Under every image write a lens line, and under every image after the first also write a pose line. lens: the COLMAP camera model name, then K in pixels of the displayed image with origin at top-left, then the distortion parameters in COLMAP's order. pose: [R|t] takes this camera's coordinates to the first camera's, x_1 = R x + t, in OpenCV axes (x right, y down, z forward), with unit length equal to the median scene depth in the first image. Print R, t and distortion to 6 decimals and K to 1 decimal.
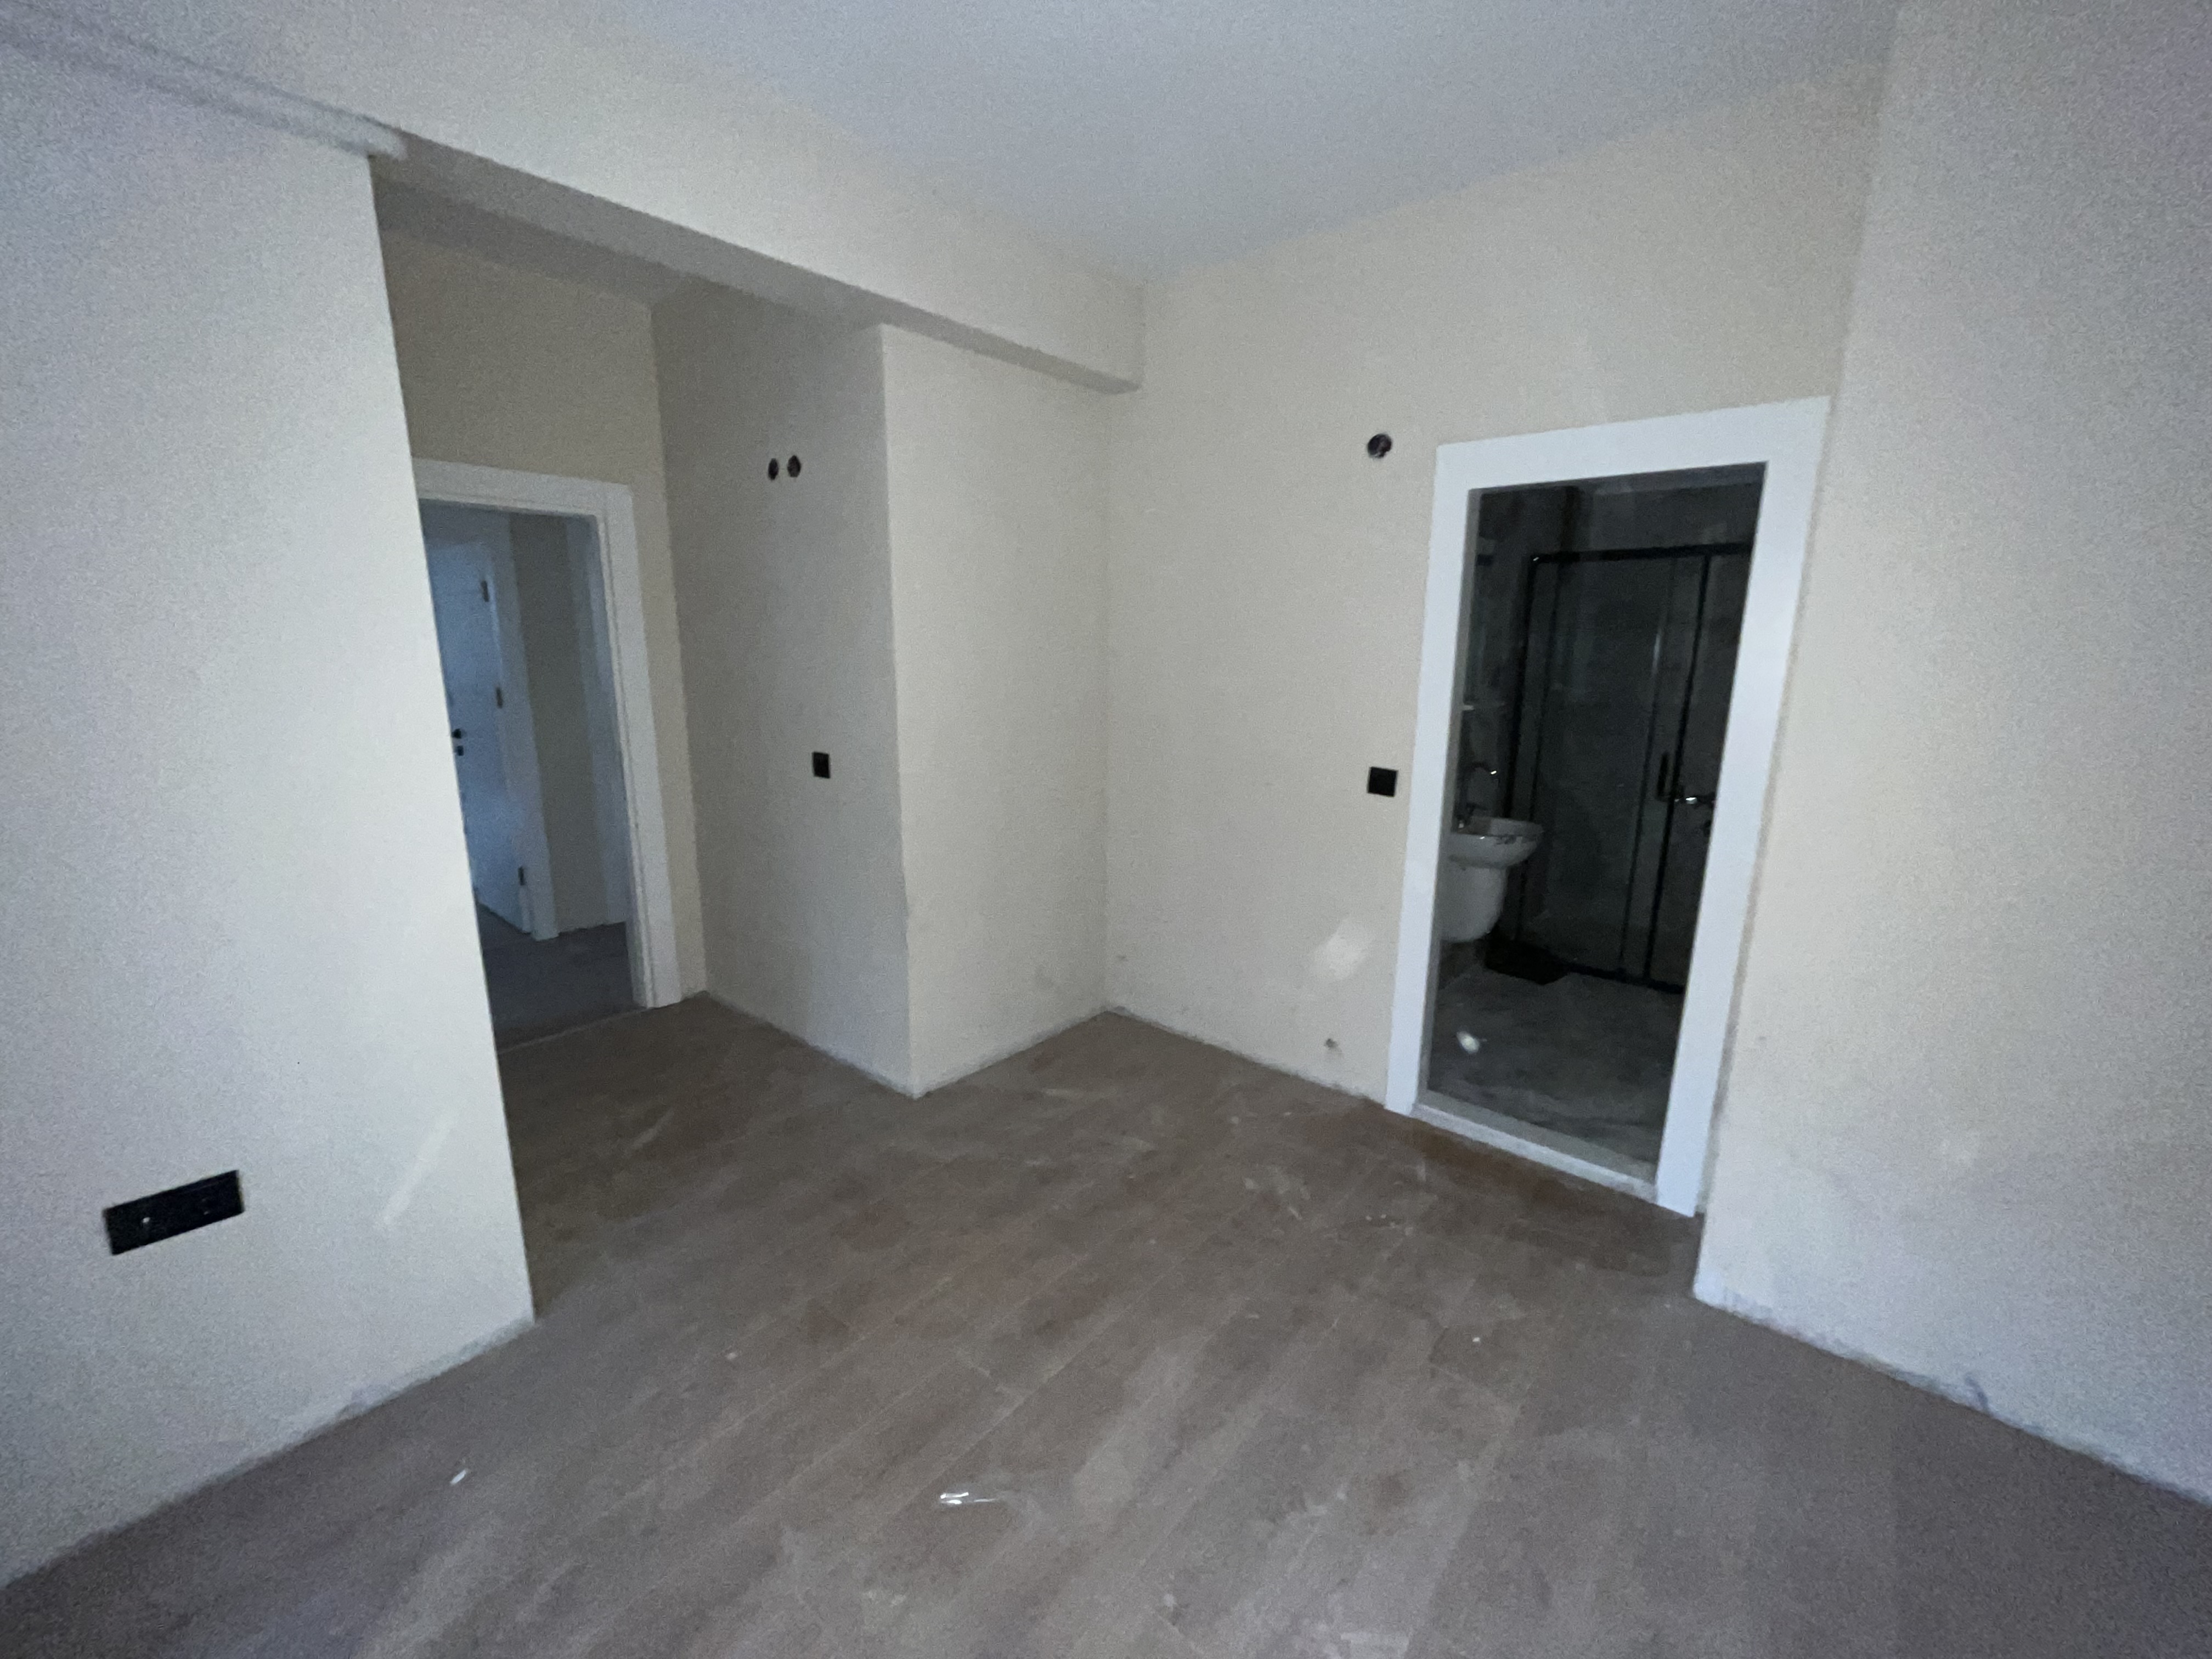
lens RADIAL K [[891.8, 0, 1107.3], [0, 891.8, 822.6], [0, 0, 1]] dist [0.003896, 0.000337]
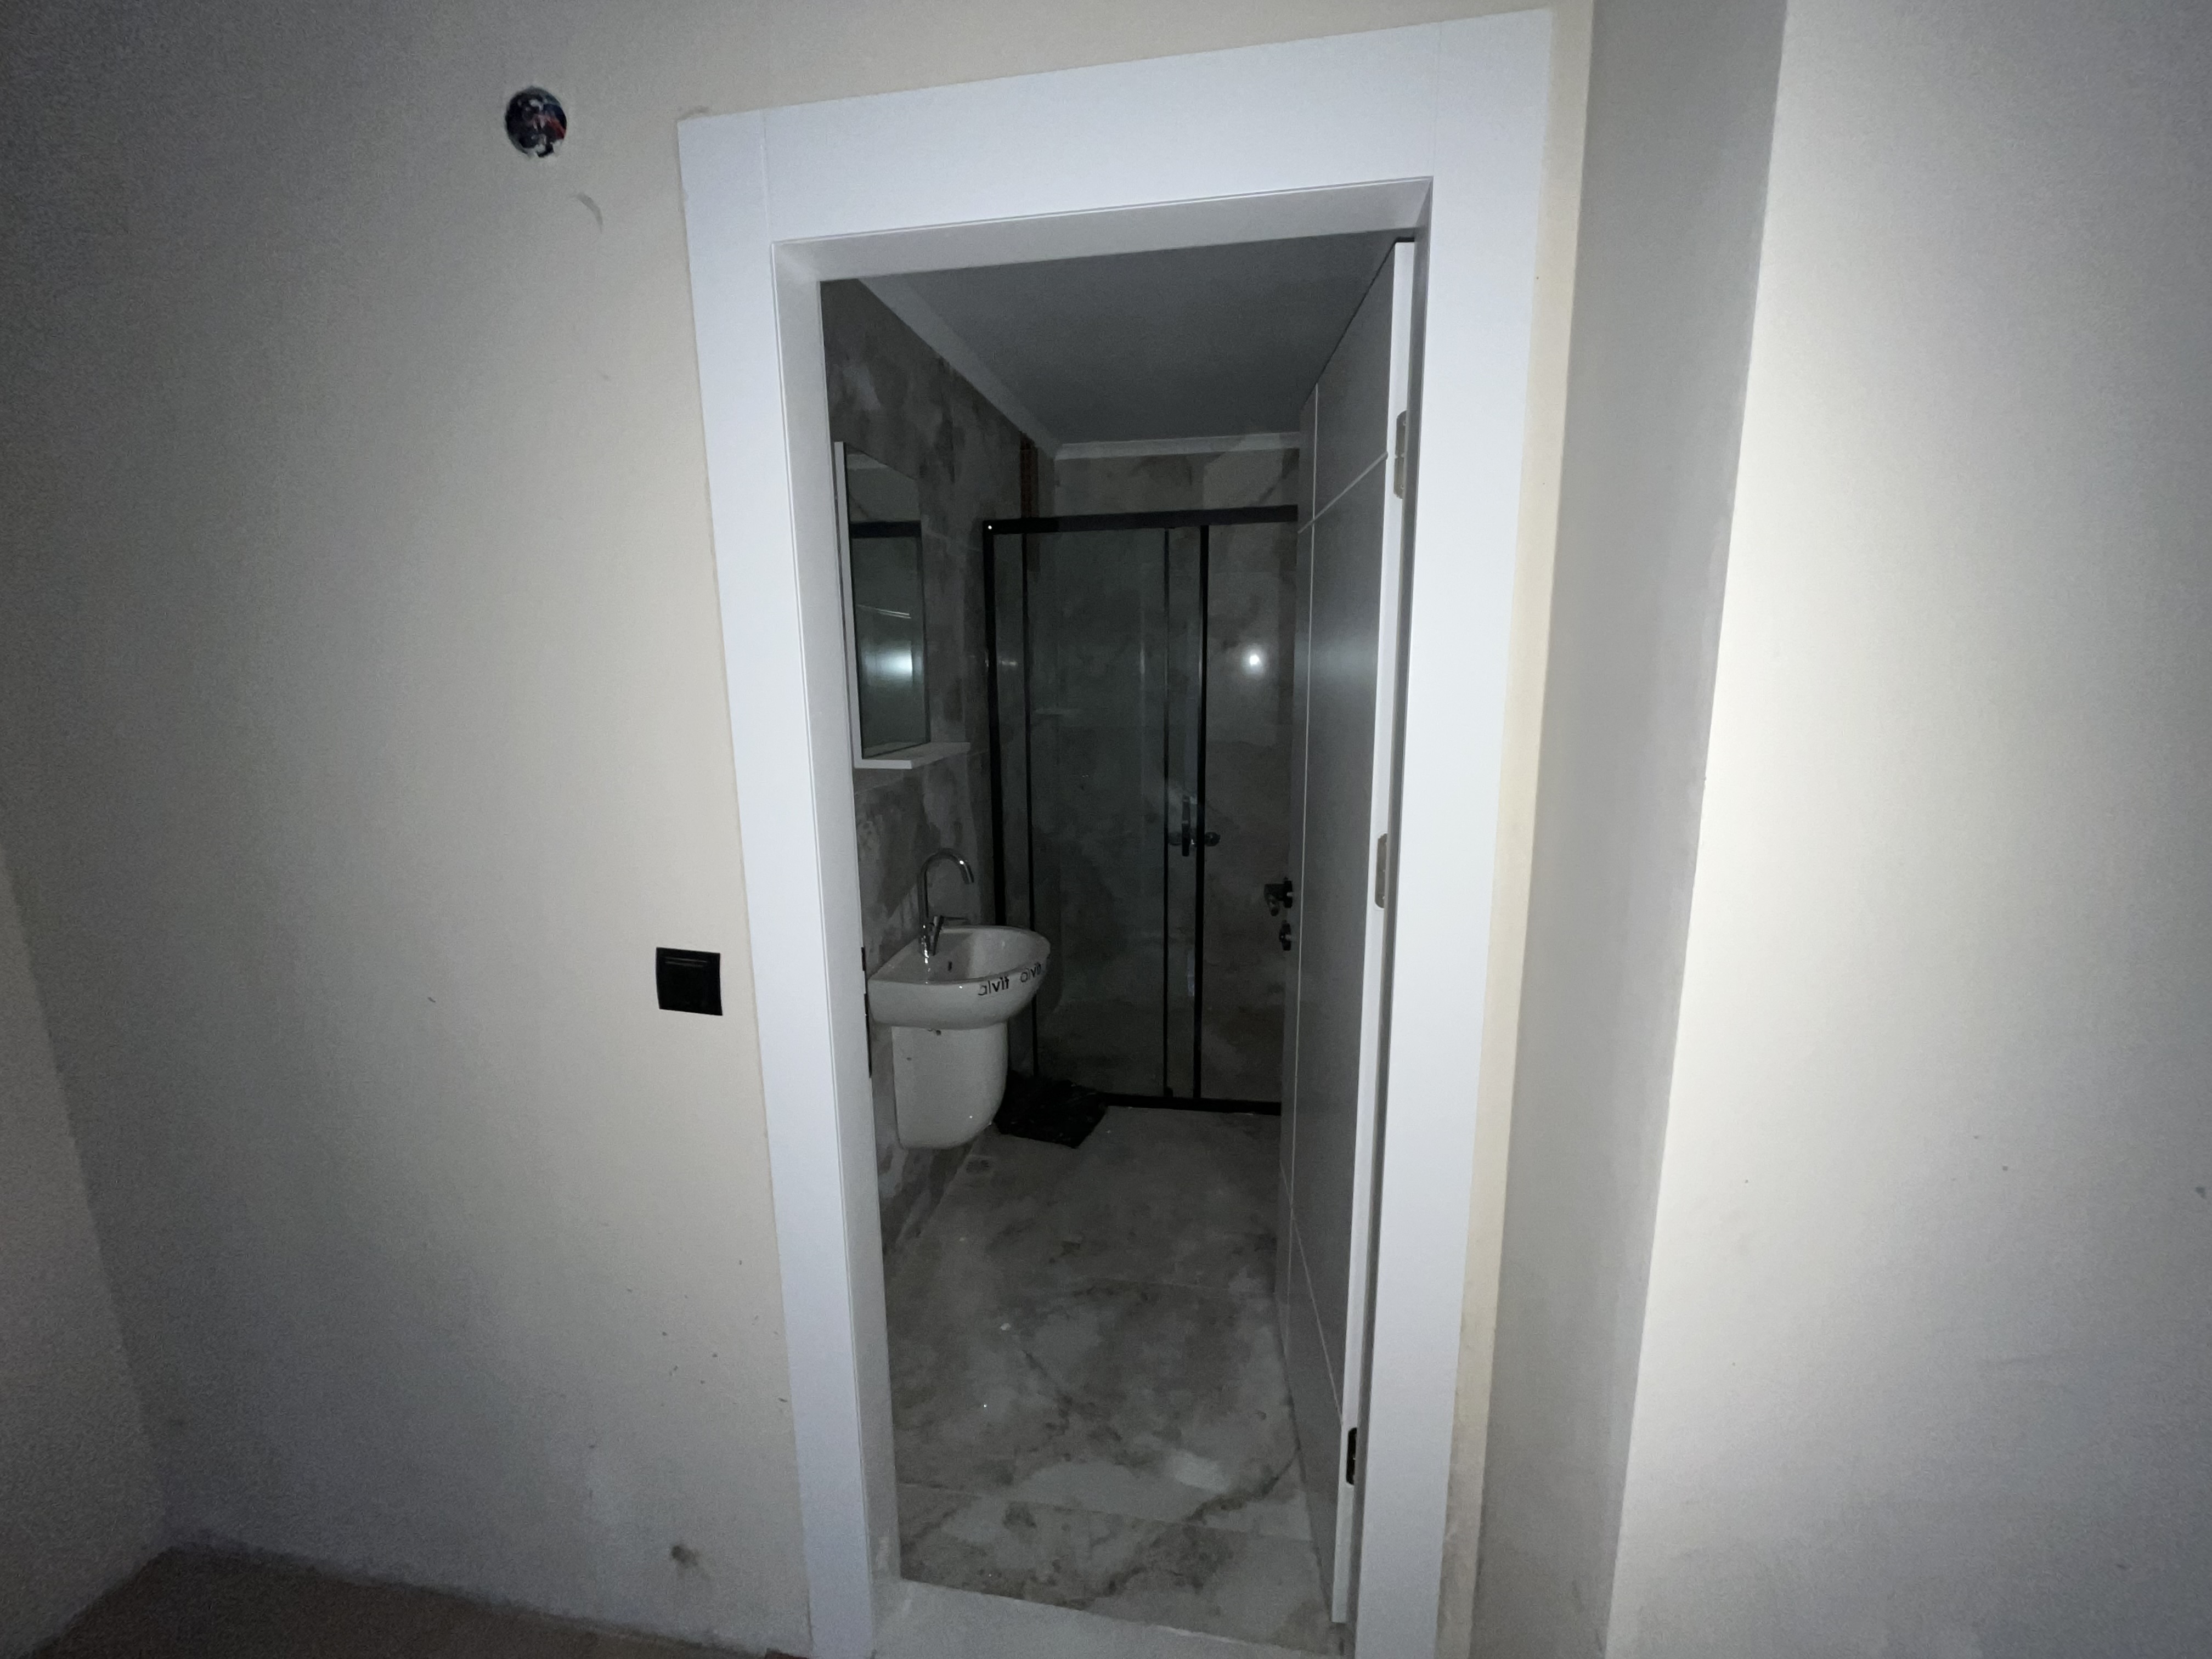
lens RADIAL K [[891.8, 0, 1107.3], [0, 891.8, 822.6], [0, 0, 1]] dist [0.003896, 0.000337]
pose [[0.859957, -0.111026, 0.498143, 0.287023], [0.124479, 0.992203, 0.006250, -0.100453], [-0.494953, 0.056634, 0.867072, 0.562272]]
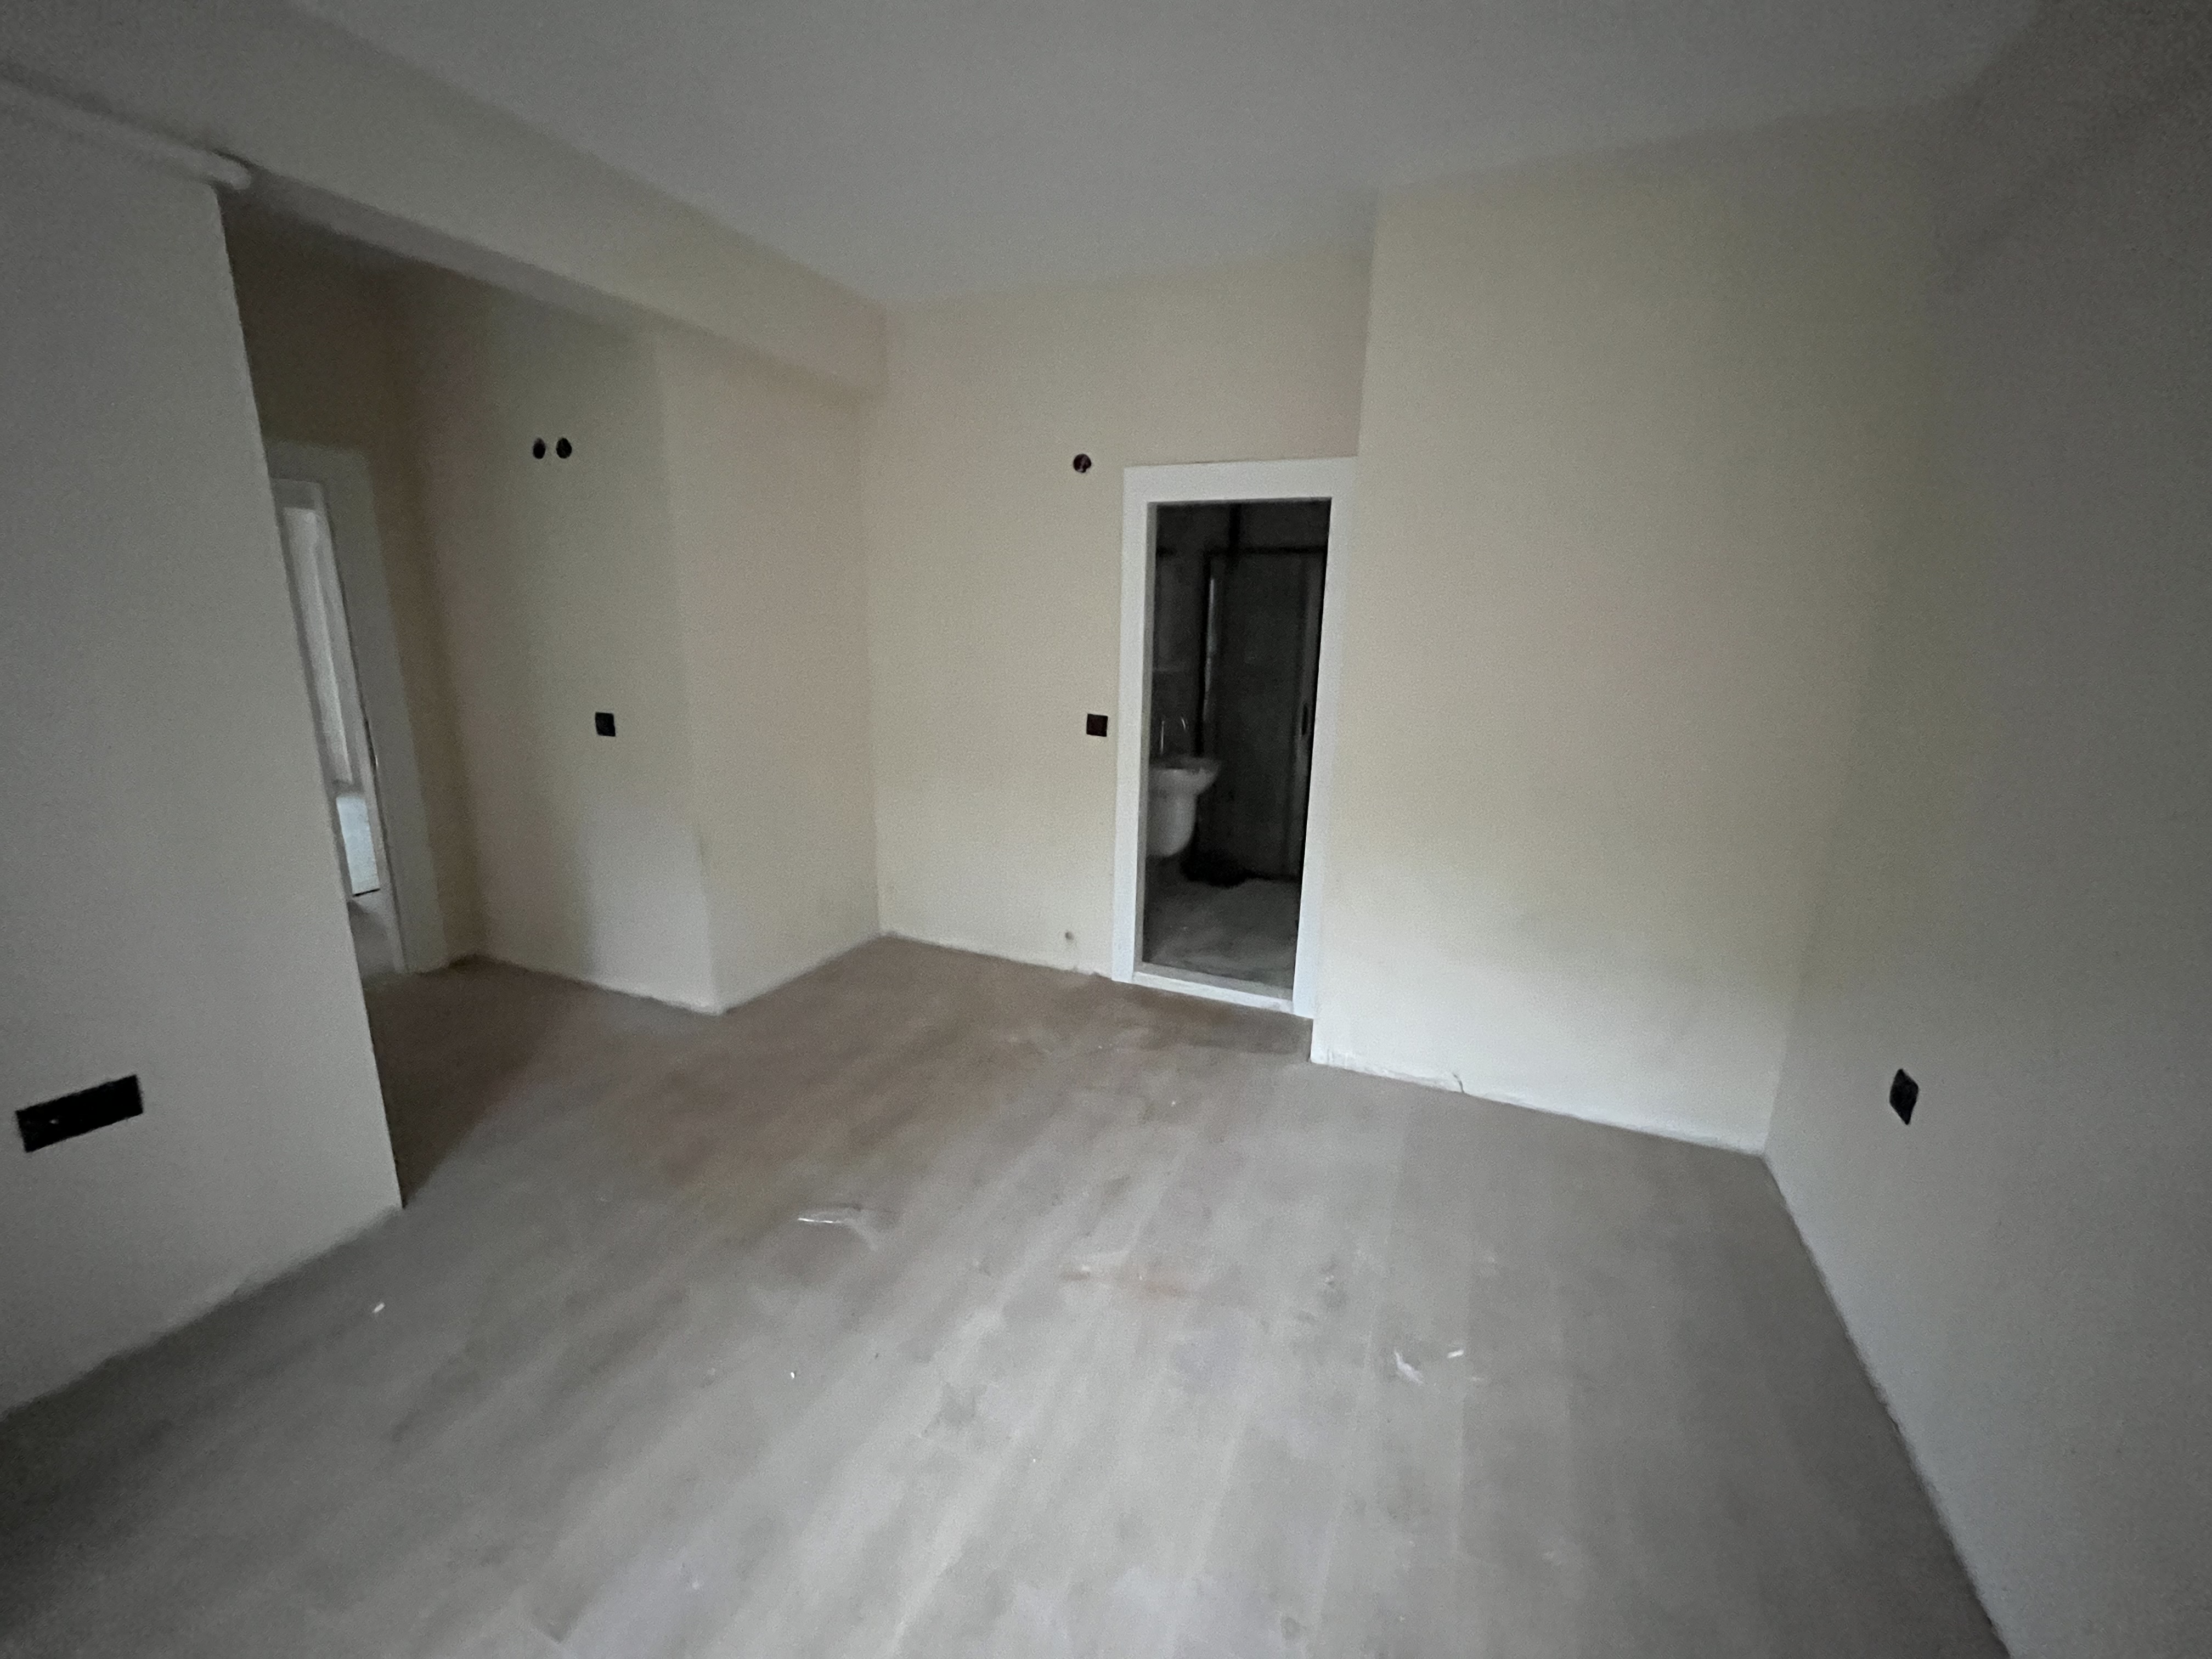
lens RADIAL K [[891.8, 0, 1107.3], [0, 891.8, 822.6], [0, 0, 1]] dist [0.003896, 0.000337]
pose [[0.956573, -0.055765, 0.286110, -0.057376], [0.046973, 0.998192, 0.037507, 0.048466], [-0.287685, -0.022438, 0.957462, -0.254495]]
